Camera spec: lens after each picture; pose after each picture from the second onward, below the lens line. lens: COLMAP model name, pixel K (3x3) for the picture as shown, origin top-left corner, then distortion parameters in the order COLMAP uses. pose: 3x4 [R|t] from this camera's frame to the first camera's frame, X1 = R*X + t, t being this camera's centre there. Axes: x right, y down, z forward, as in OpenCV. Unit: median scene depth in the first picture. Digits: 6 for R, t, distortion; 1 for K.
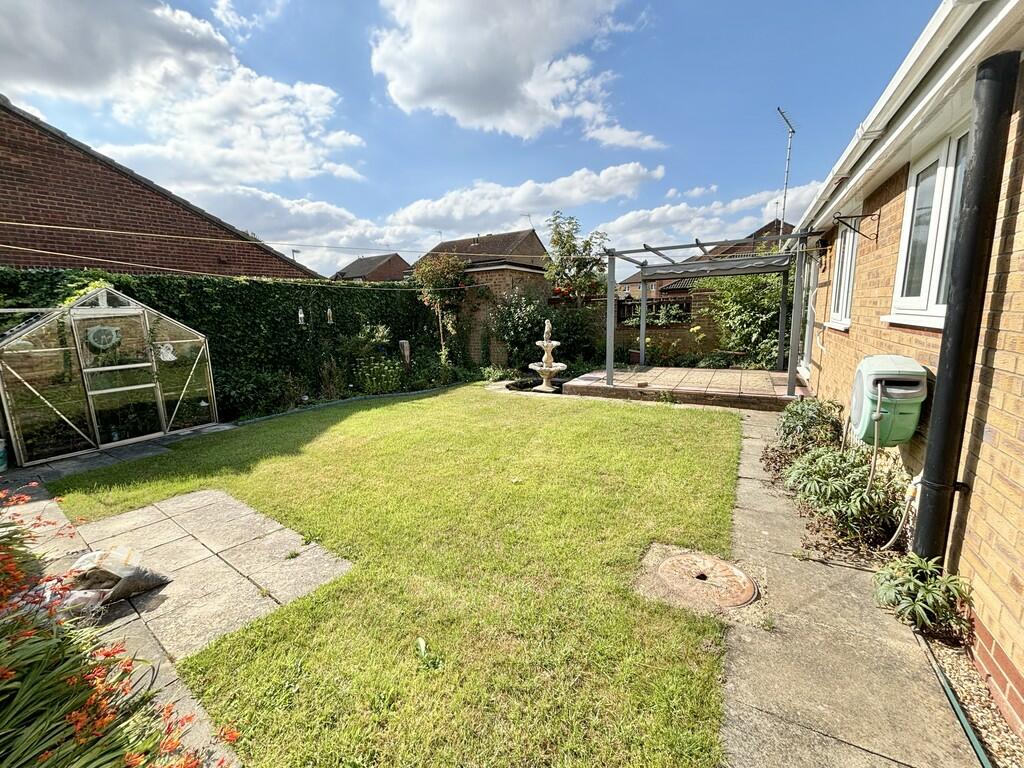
lens RADIAL K [[412.5, 0, 512.0], [0, 412.5, 384.0], [0, 0, 1]] dist [0.000501, -0.000053]
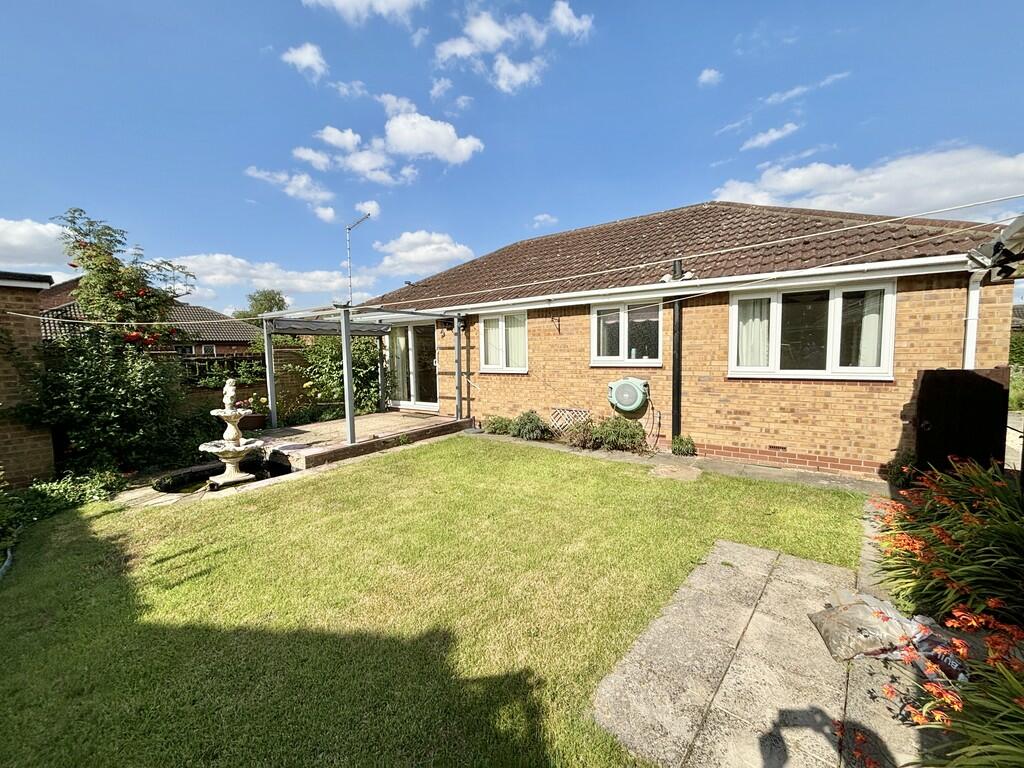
lens RADIAL K [[412.5, 0, 512.0], [0, 412.5, 384.0], [0, 0, 1]] dist [0.000501, -0.000053]
pose [[0.091765, -0.042051, 0.994892, -0.954631], [0.183320, 0.982745, 0.024629, -0.125044], [-0.978761, 0.180124, 0.097891, 0.767534]]
